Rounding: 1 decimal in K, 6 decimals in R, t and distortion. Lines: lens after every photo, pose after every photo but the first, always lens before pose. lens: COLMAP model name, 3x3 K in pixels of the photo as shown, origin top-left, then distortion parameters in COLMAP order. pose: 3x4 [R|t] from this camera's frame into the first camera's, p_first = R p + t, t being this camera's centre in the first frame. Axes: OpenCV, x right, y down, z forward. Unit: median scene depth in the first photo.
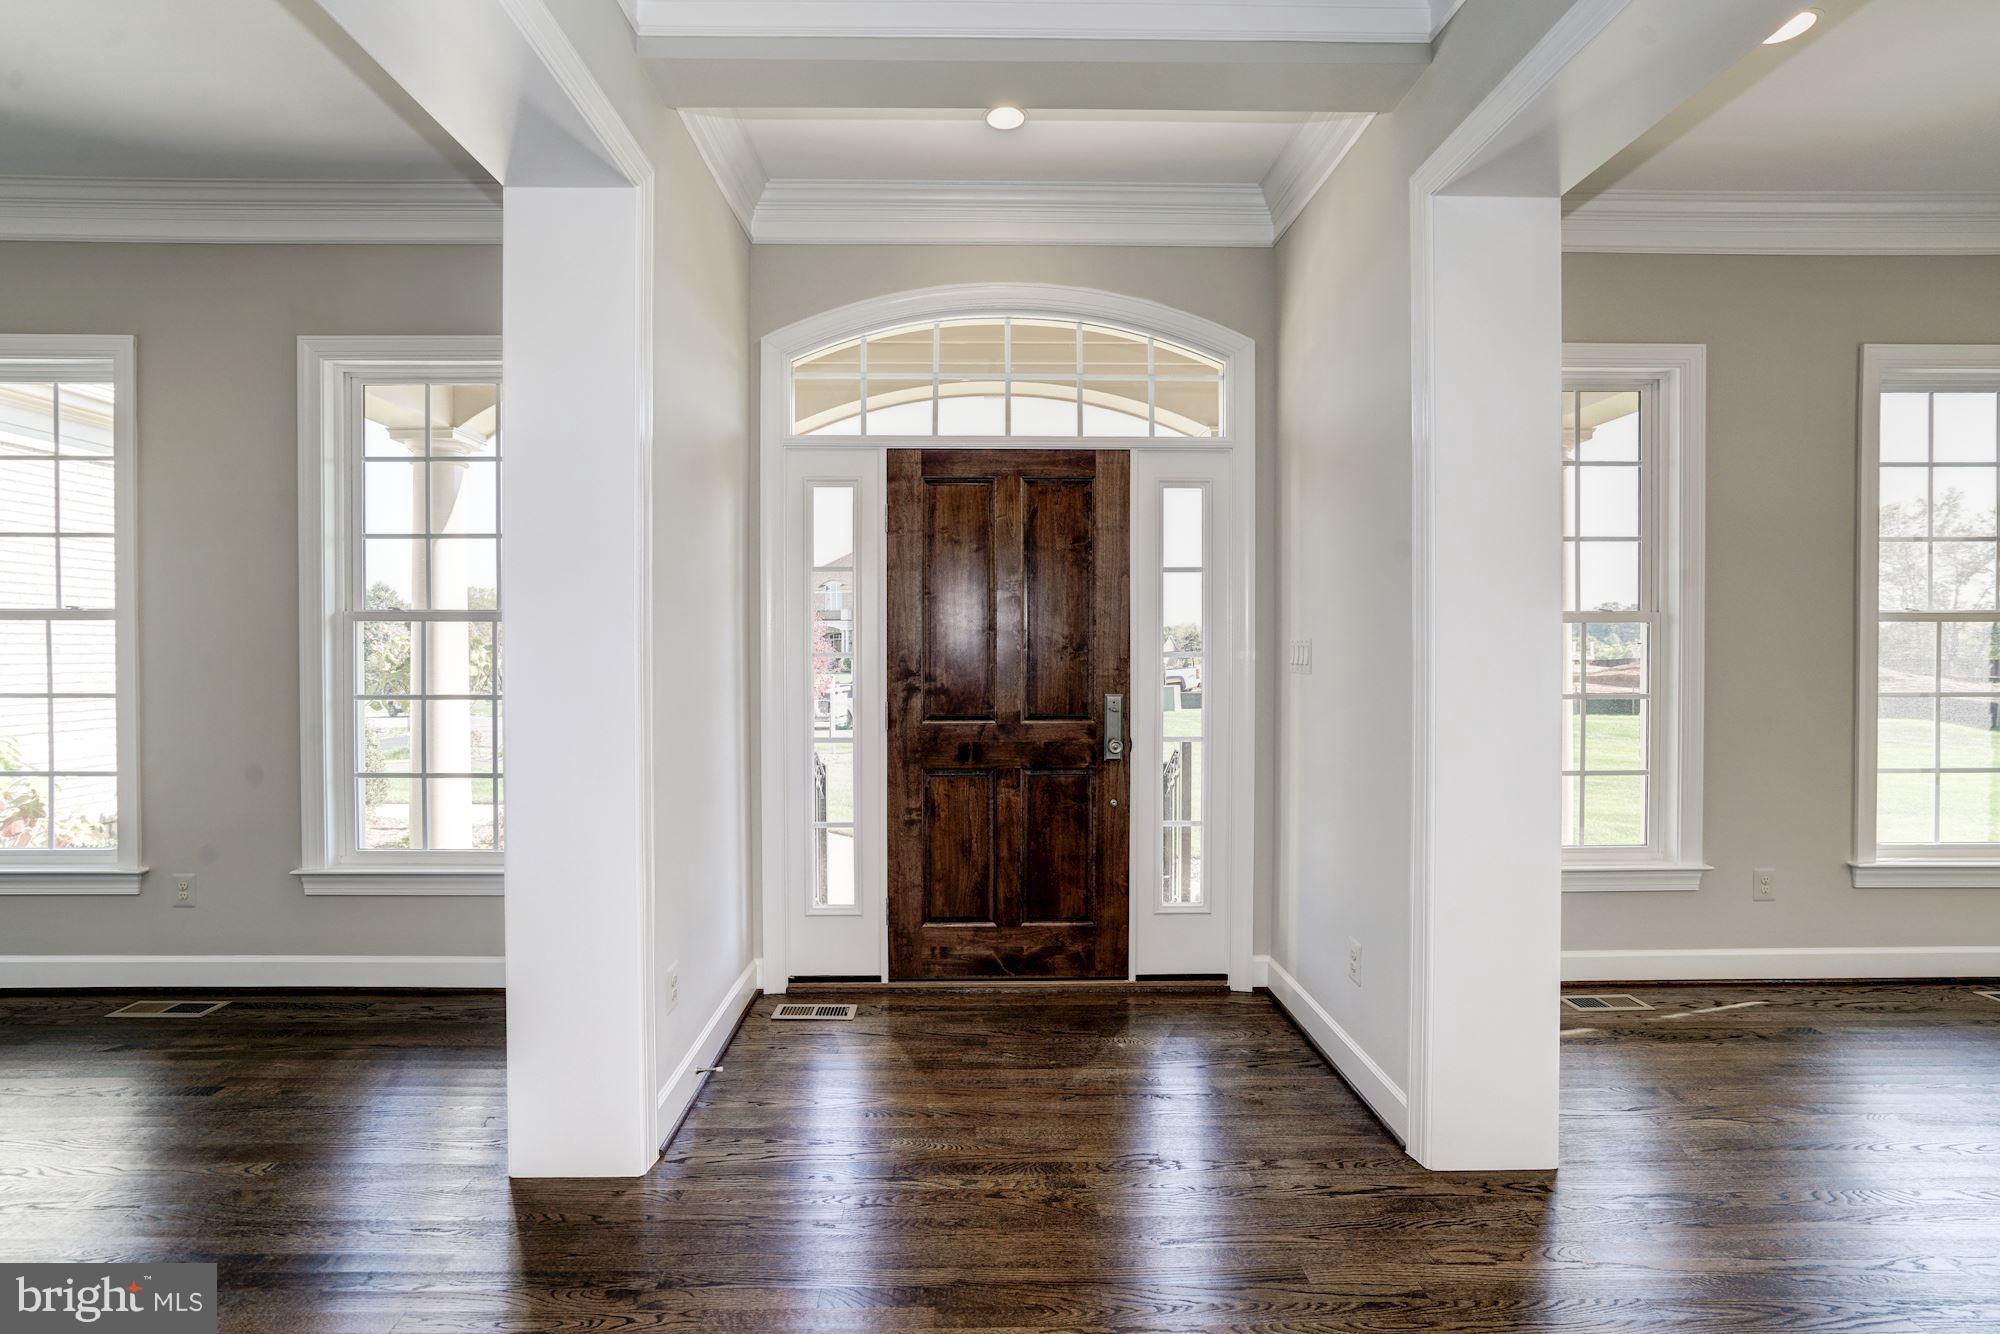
lens RADIAL K [[980.1, 0, 999.7], [0, 980.1, 664.2], [0, 0, 1]] dist [-0.005466, 0.002779]
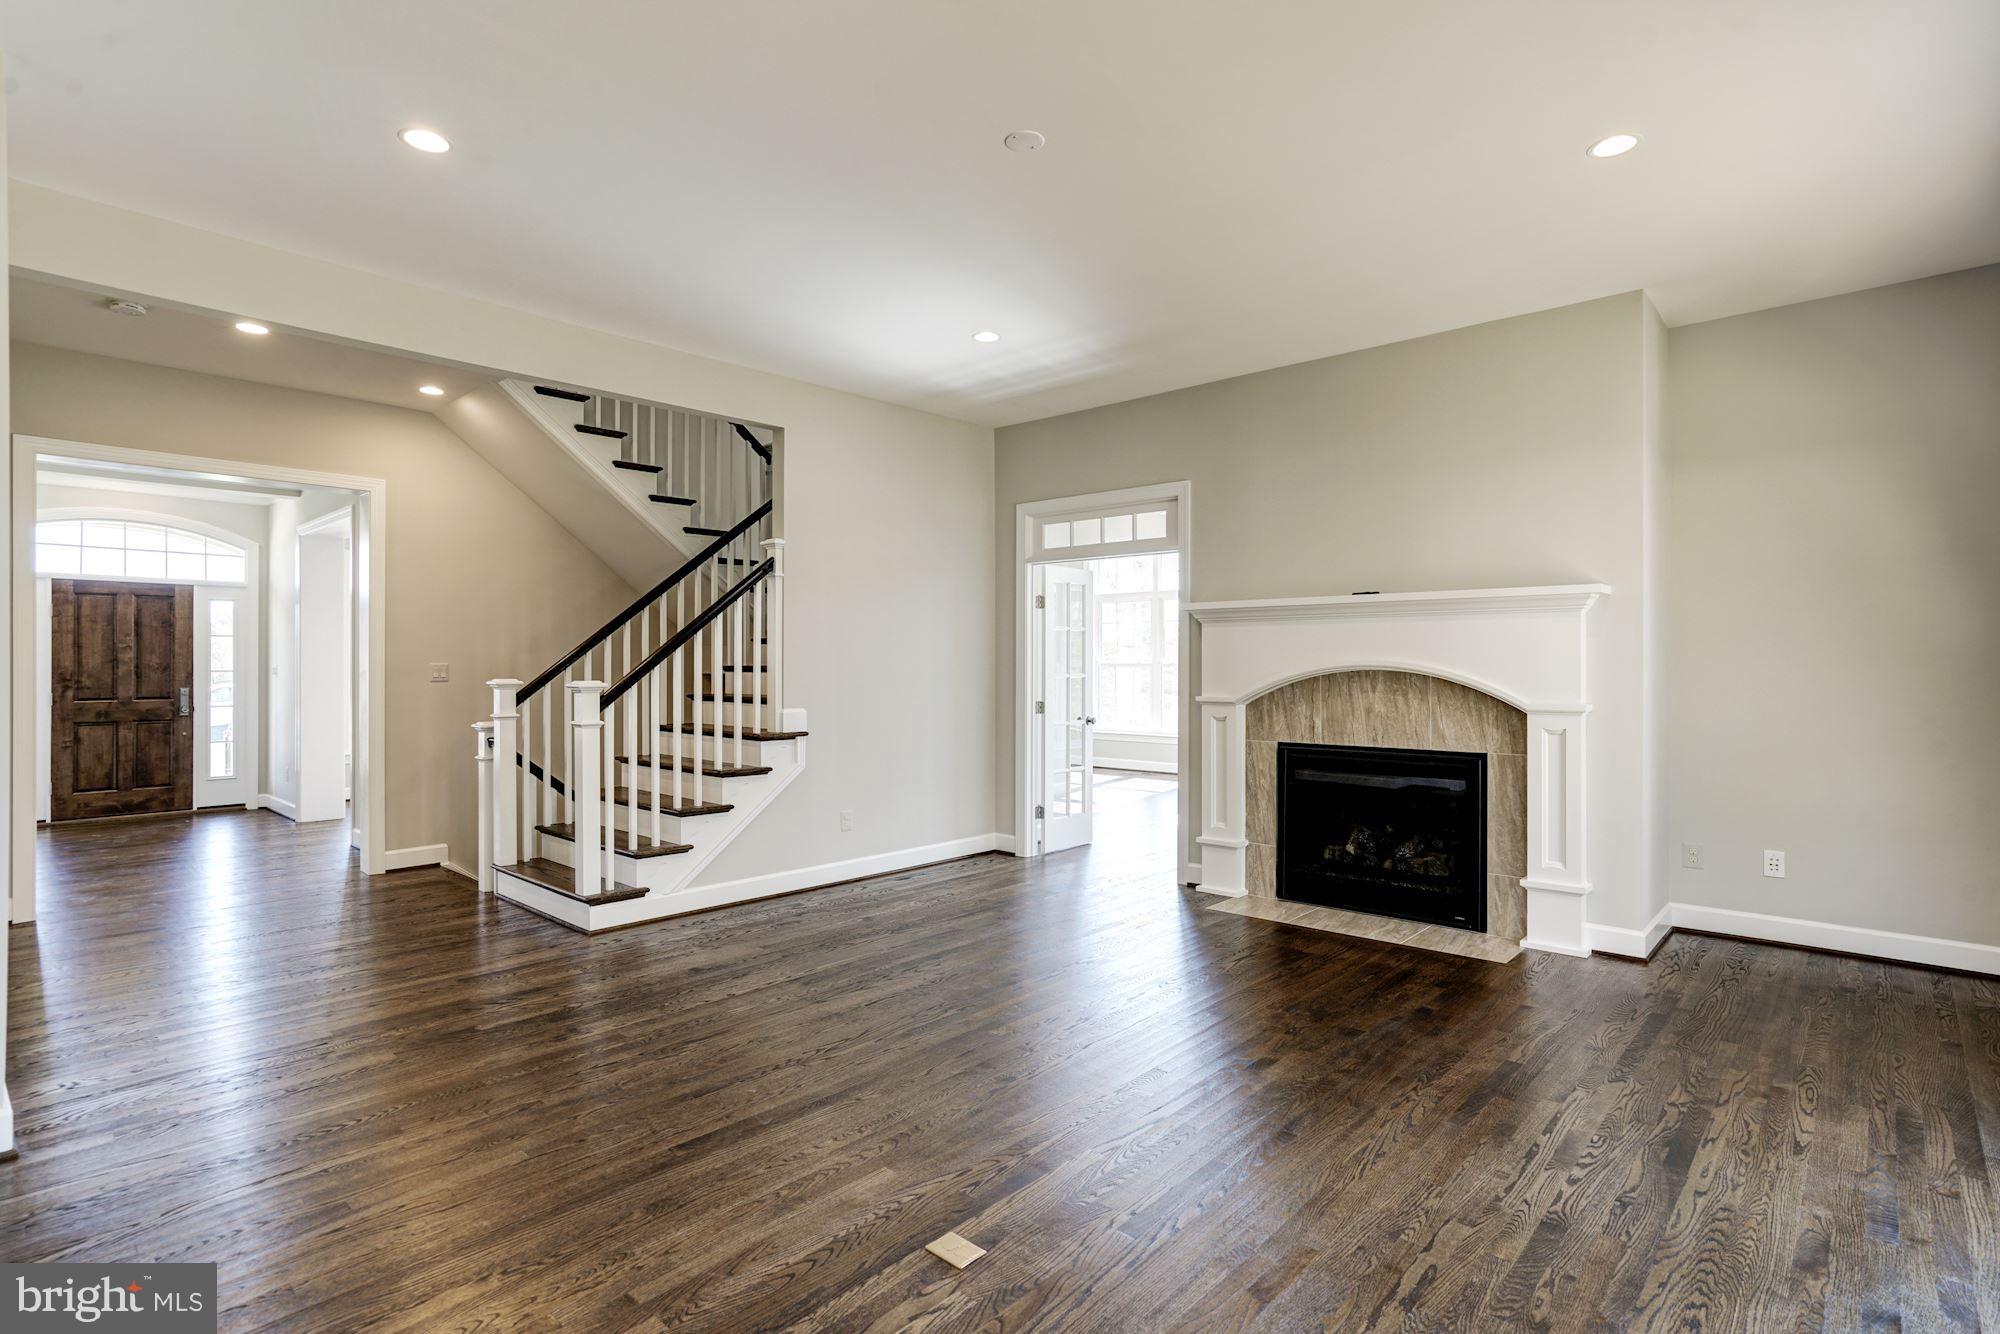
lens RADIAL K [[980.1, 0, 1018.8], [0, 980.1, 669.3], [0, 0, 1]] dist [-0.005466, 0.002779]
pose [[0.644337, -0.001660, 0.764739, -0.390568], [0.007410, 0.999964, -0.004073, 0.009872], [-0.764705, 0.008291, 0.644327, -2.061246]]
